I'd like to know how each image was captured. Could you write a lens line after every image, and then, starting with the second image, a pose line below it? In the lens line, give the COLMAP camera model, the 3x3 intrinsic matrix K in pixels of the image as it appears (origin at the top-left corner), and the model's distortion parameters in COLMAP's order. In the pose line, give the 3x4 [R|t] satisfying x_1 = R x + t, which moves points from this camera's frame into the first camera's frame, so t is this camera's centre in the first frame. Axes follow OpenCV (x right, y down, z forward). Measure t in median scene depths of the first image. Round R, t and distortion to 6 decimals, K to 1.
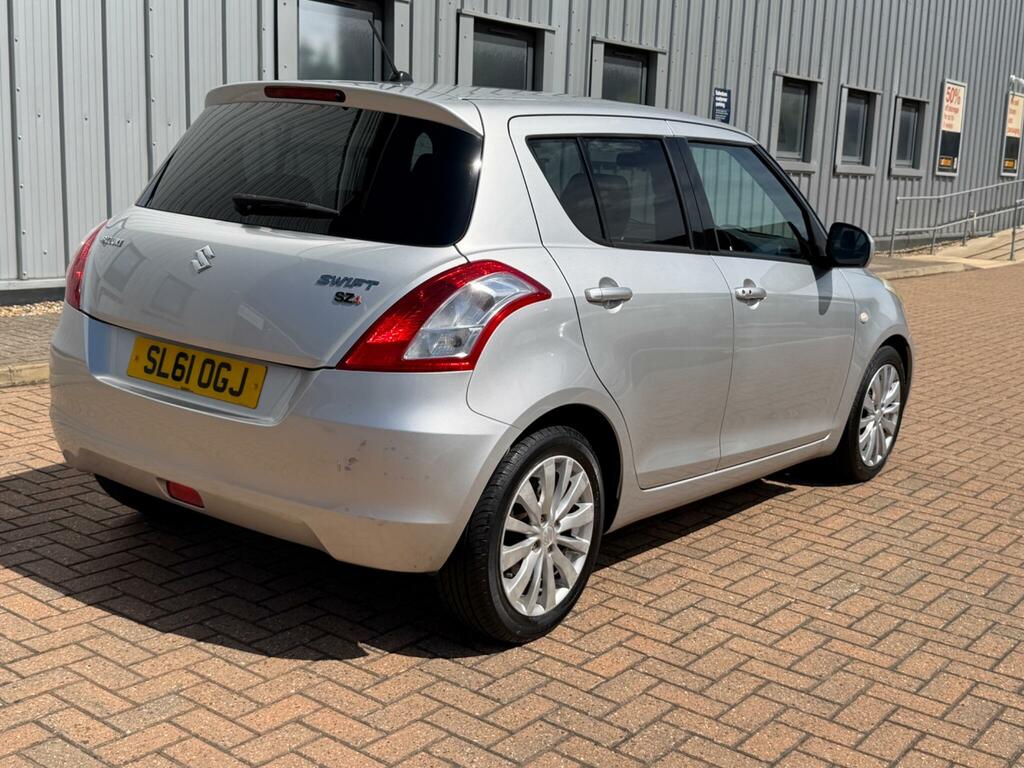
lens RADIAL K [[1204.5, 0, 541.8], [0, 1204.5, 361.4], [0, 0, 1]] dist [0.042544, 0.000000]
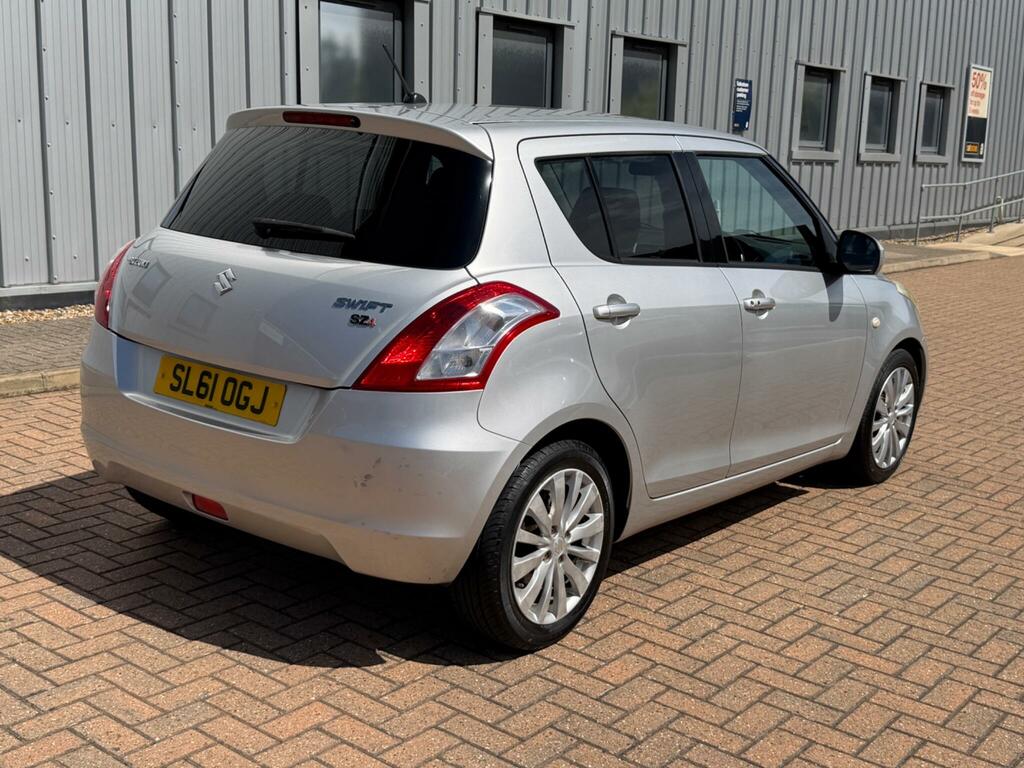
lens RADIAL K [[1204.5, 0, 530.6], [0, 1204.5, 356.4], [0, 0, 1]] dist [0.042544, 0.000000]
pose [[0.999545, -0.006328, -0.029492, 0.012522], [0.006490, 0.999964, 0.005380, -0.023579], [0.029457, -0.005569, 0.999551, -0.030835]]
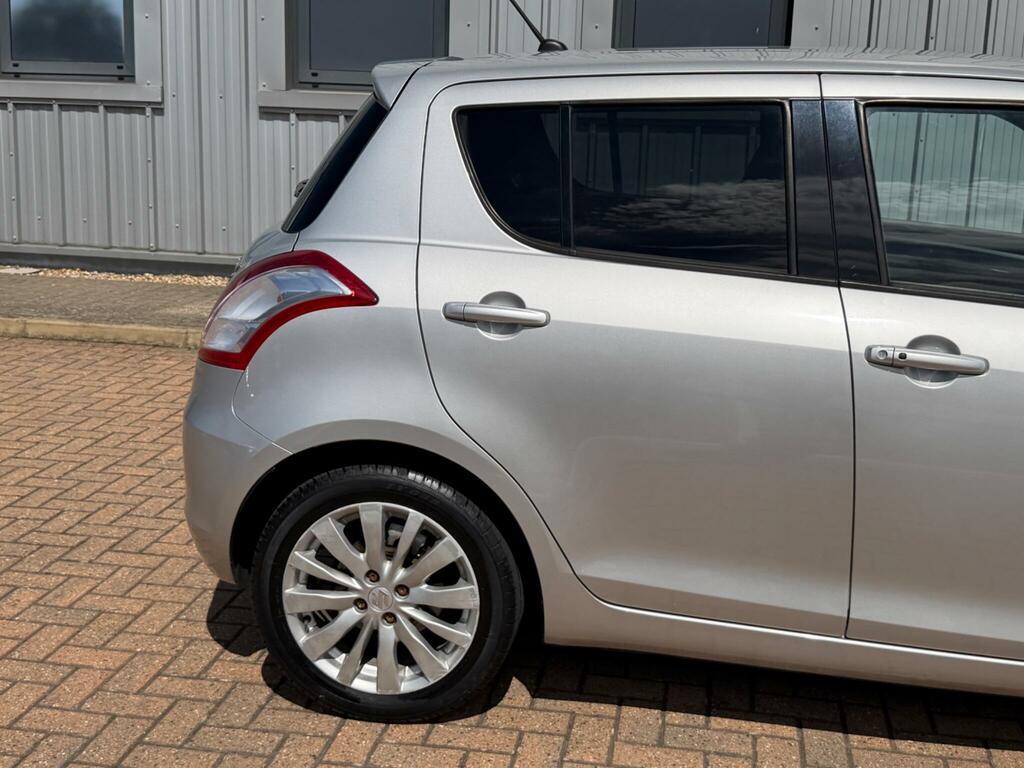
lens RADIAL K [[1204.5, 0, 507.5], [0, 1204.5, 350.0], [0, 0, 1]] dist [0.042544, 0.000000]
pose [[0.471444, 0.128271, -0.872518, 0.730140], [-0.153751, 0.986169, 0.061903, -0.083234], [0.868390, 0.104967, 0.484645, 0.667041]]
